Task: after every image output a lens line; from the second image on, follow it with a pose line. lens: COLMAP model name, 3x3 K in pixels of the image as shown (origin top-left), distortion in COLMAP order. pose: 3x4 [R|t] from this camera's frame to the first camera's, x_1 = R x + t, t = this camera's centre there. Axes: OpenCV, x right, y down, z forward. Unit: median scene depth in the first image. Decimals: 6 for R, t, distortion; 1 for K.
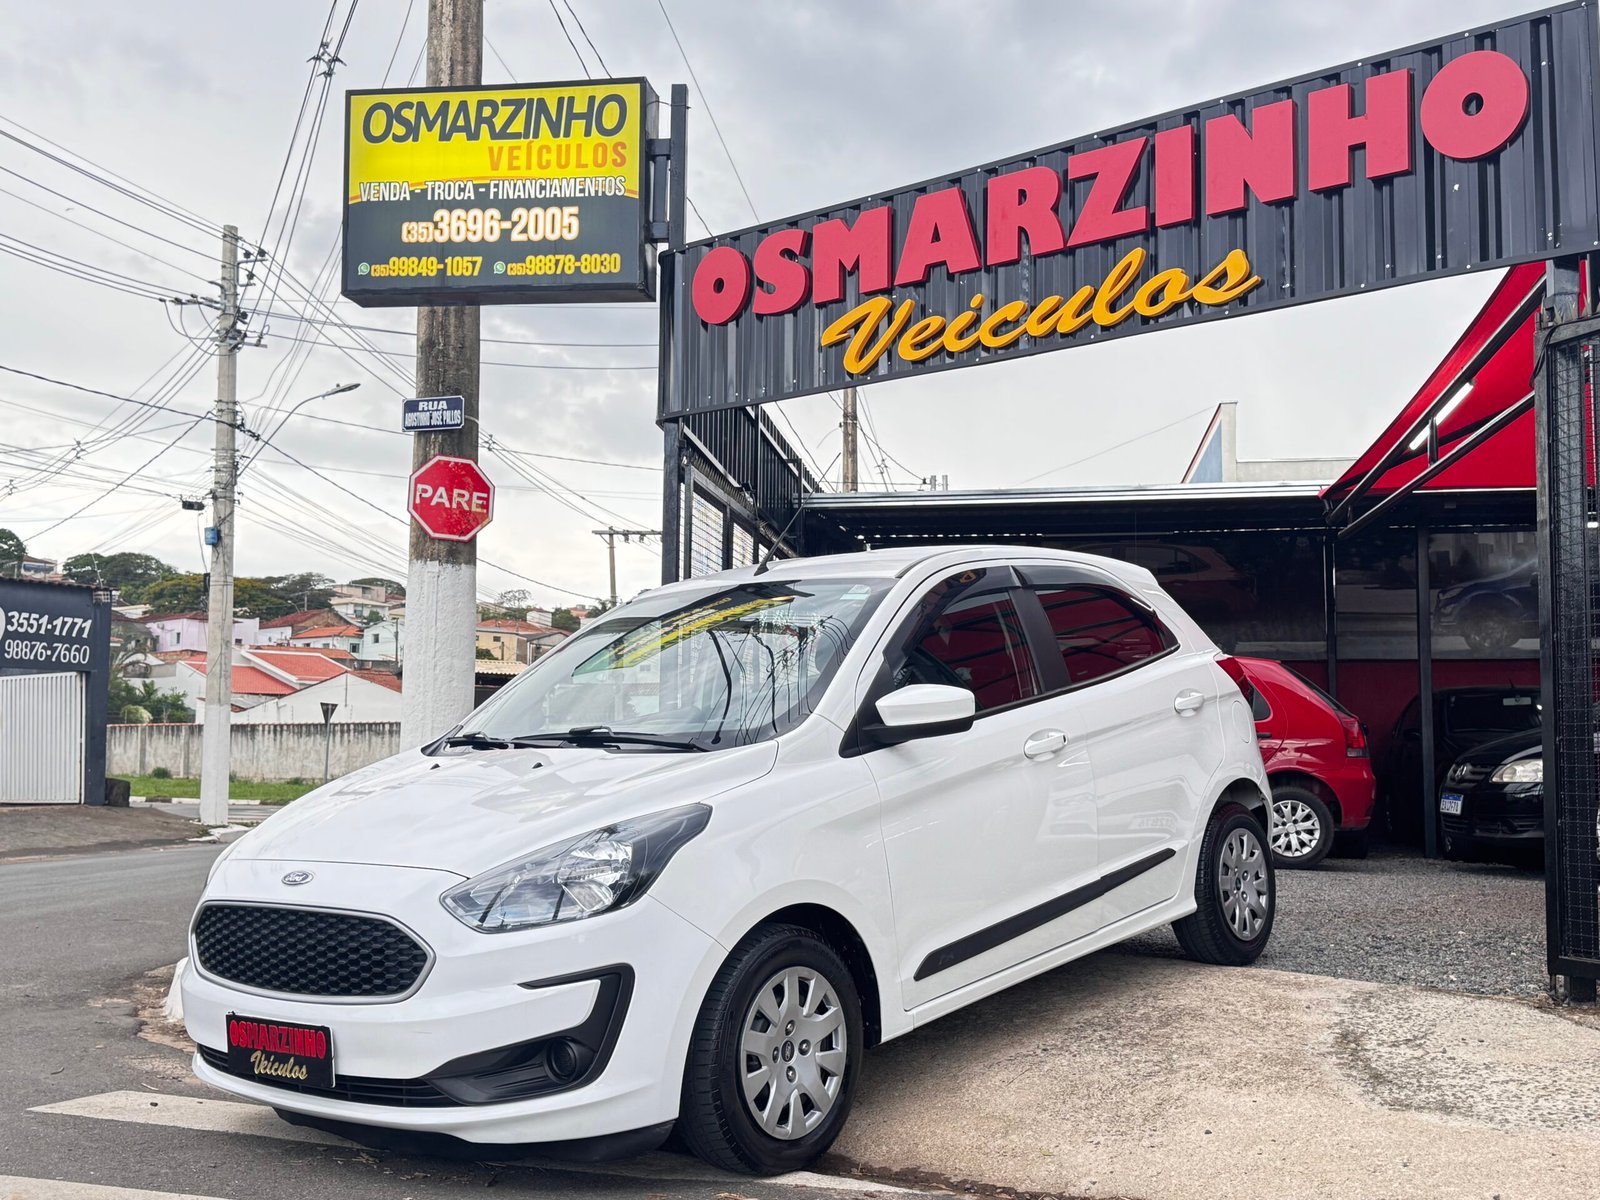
lens RADIAL K [[1624.5, 0, 798.1], [0, 1624.5, 607.2], [0, 0, 1]] dist [0.162780, -0.366199]
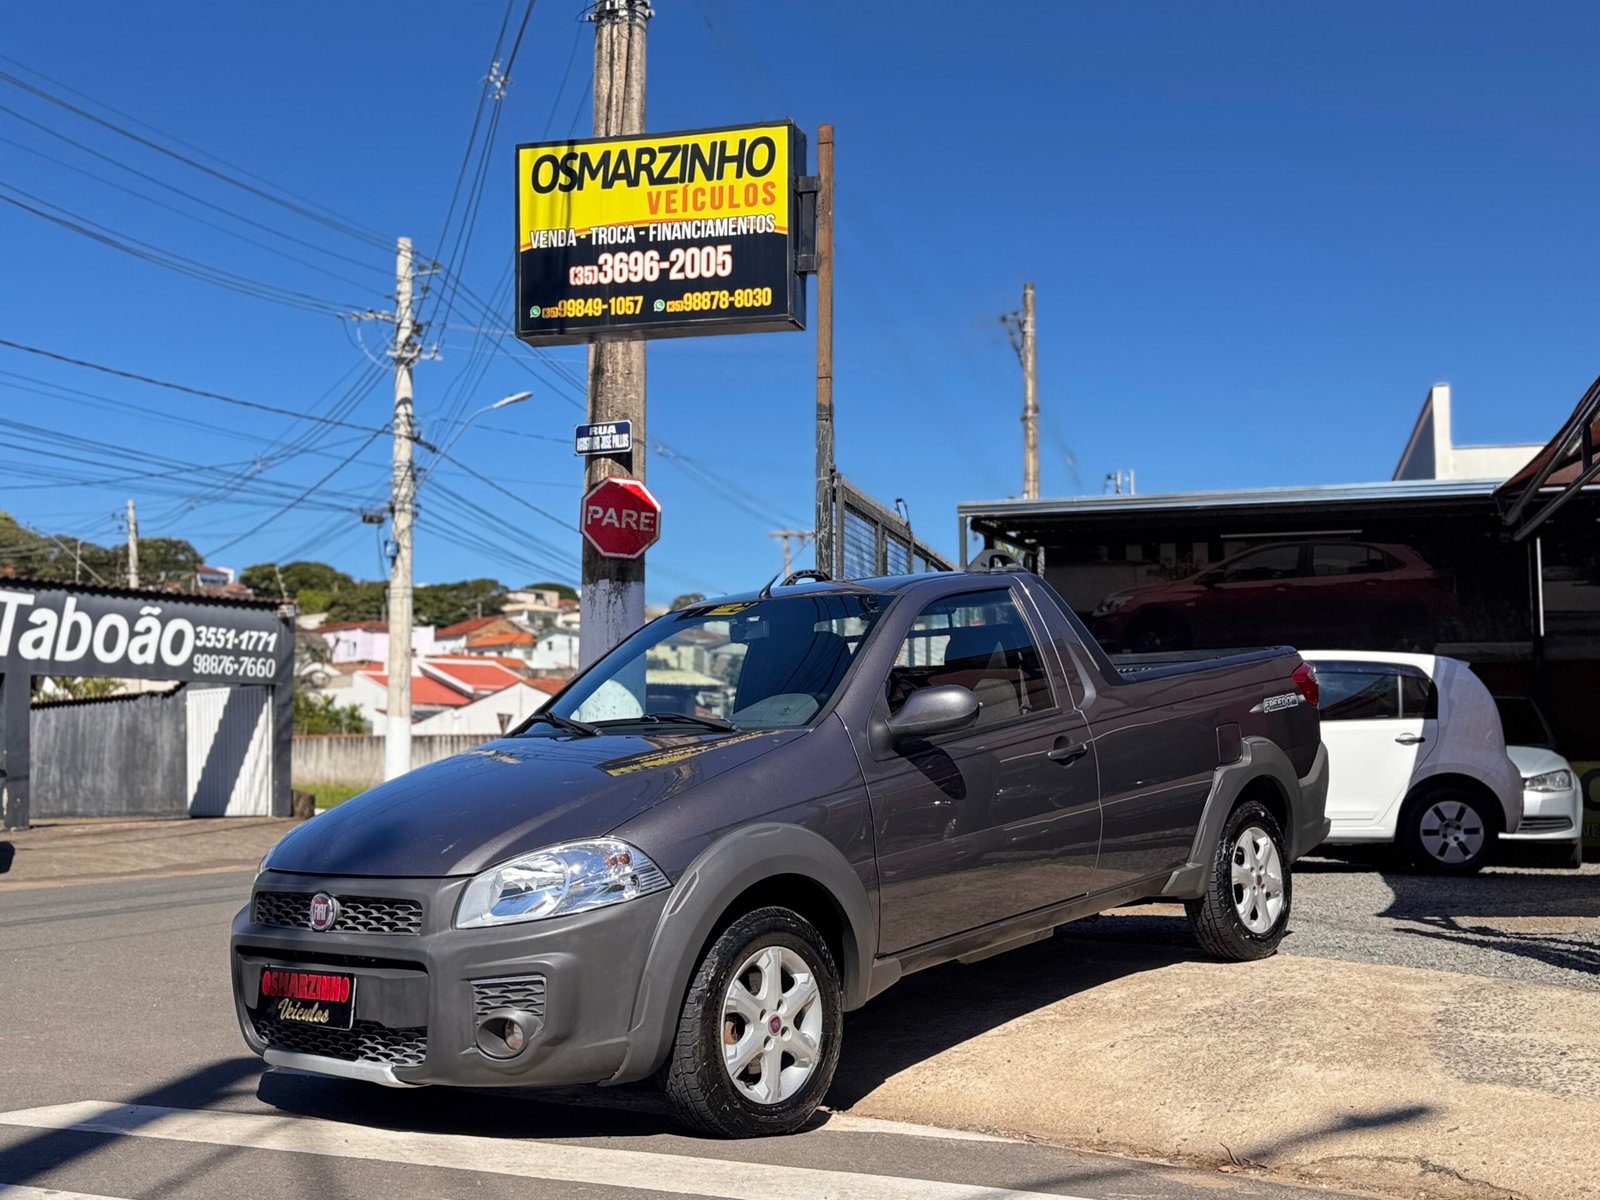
lens RADIAL K [[1733.8, 0, 796.4], [0, 1733.8, 604.5], [0, 0, 1]] dist [0.164352, -0.340028]
pose [[0.993734, -0.015661, -0.110665, 0.028308], [0.015470, 0.999877, -0.002585, -0.008978], [0.110692, 0.000857, 0.993854, -0.111799]]
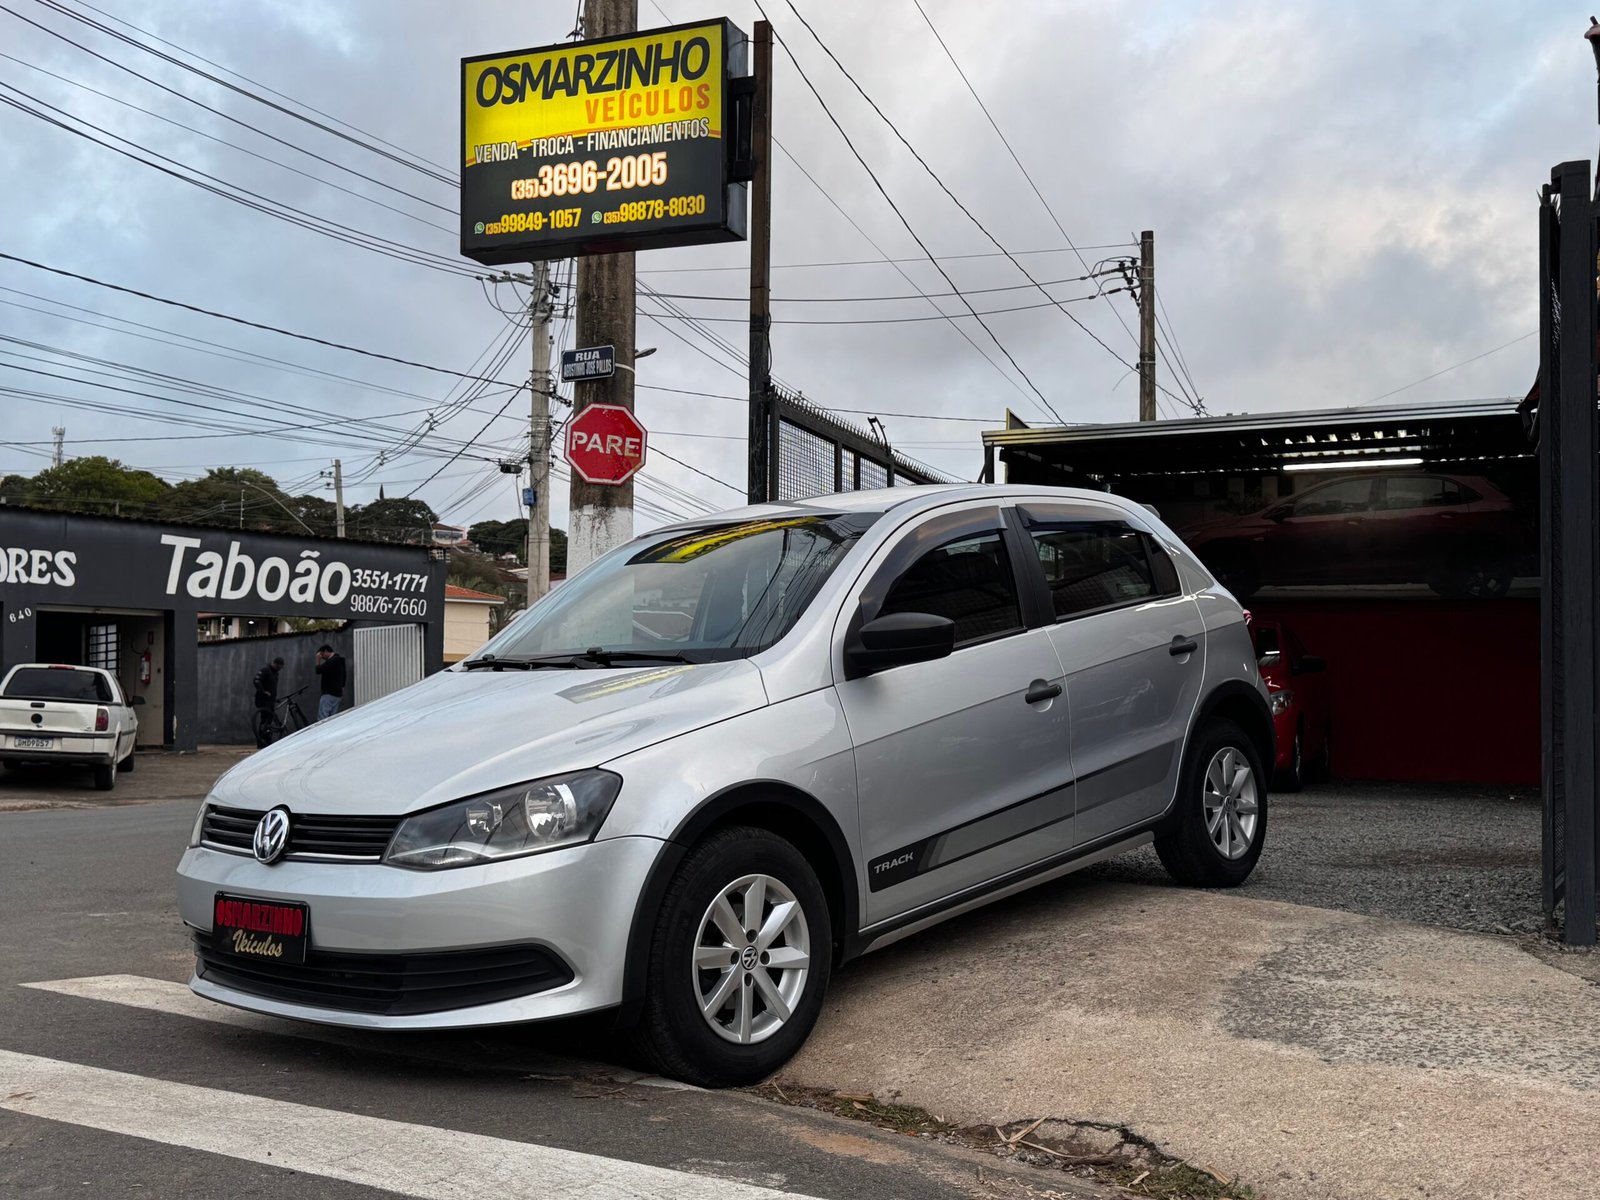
lens RADIAL K [[1605.4, 0, 789.8], [0, 1605.4, 600.7], [0, 0, 1]] dist [0.180460, -0.457550]
pose [[0.974036, -0.013069, -0.226017, 0.166318], [0.018563, 0.999581, 0.022201, 0.015384], [0.225632, -0.025820, 0.973870, 0.021049]]
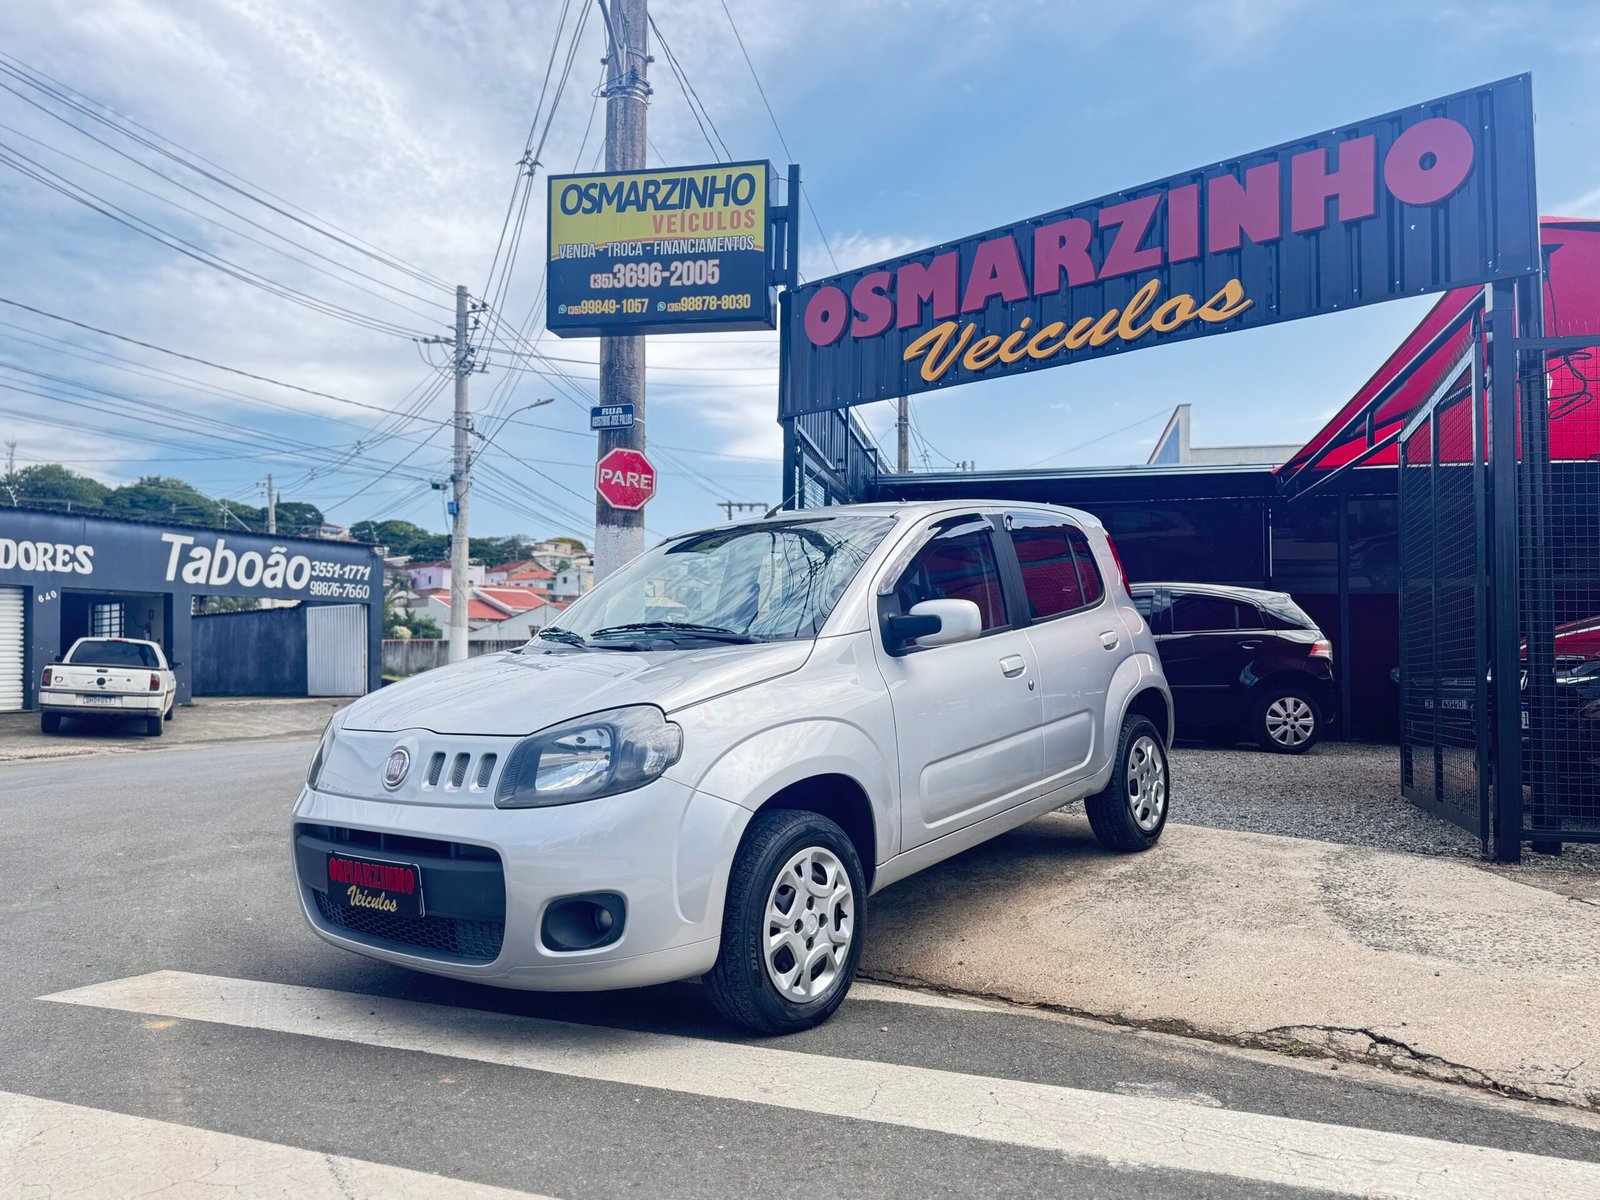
lens RADIAL K [[1158.5, 0, 799.6], [0, 1158.5, 604.1], [0, 0, 1]] dist [0.075619, -0.128410]
pose [[0.998668, -0.001694, -0.051575, -0.019987], [0.003780, 0.999178, 0.040374, -0.000823], [0.051464, -0.040515, 0.997853, 0.042893]]
